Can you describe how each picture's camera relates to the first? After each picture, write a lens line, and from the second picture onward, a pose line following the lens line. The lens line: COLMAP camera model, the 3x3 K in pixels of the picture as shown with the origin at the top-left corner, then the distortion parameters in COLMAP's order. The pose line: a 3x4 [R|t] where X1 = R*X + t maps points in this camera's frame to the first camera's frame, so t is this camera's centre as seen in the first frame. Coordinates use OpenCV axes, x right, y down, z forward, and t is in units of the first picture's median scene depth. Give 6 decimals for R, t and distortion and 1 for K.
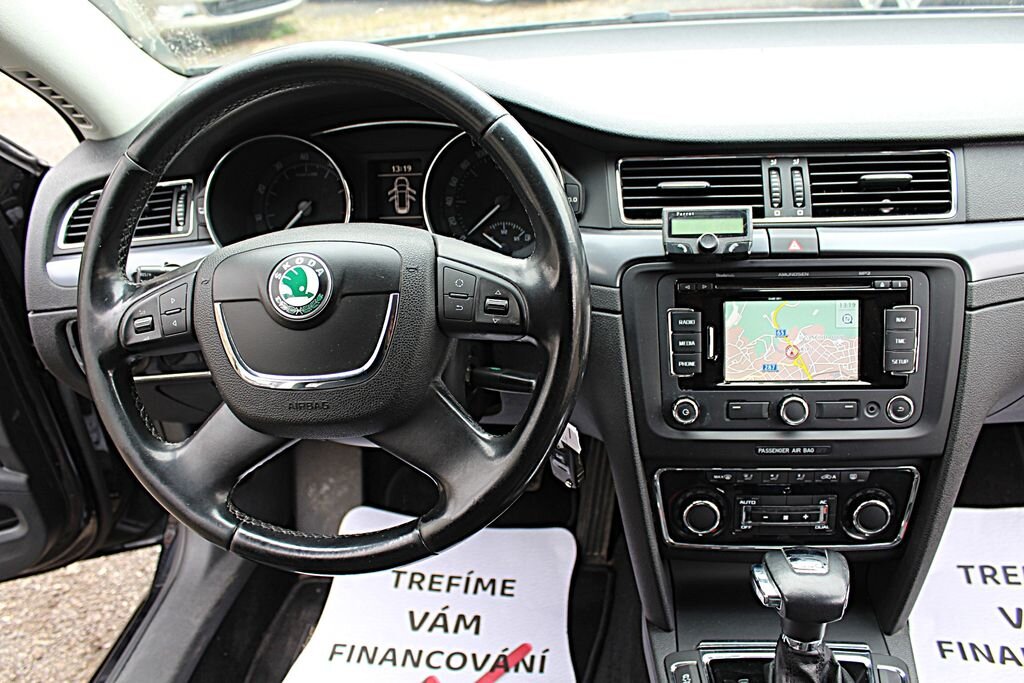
lens RADIAL K [[847.3, 0, 512.0], [0, 847.3, 341.5], [0, 0, 1]] dist [-0.169772, 0.153096]
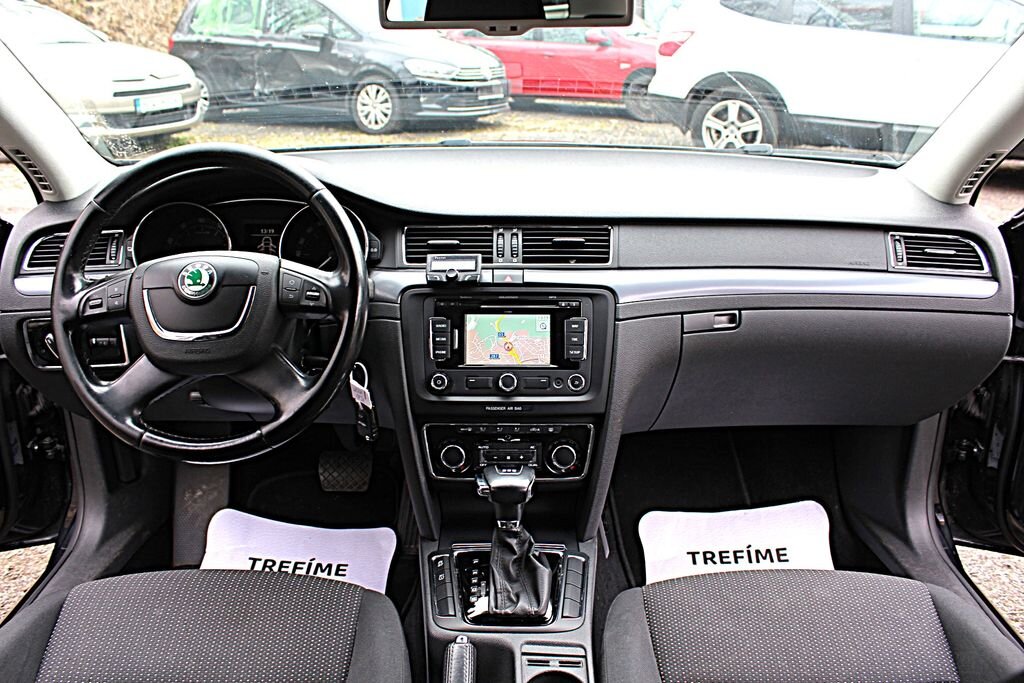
lens RADIAL K [[847.3, 0, 512.0], [0, 847.3, 341.5], [0, 0, 1]] dist [-0.169772, 0.153096]
pose [[0.990478, 0.030757, 0.134189, 0.127305], [-0.010568, 0.988835, -0.148640, 0.241962], [-0.137262, 0.145807, 0.979745, -0.577054]]
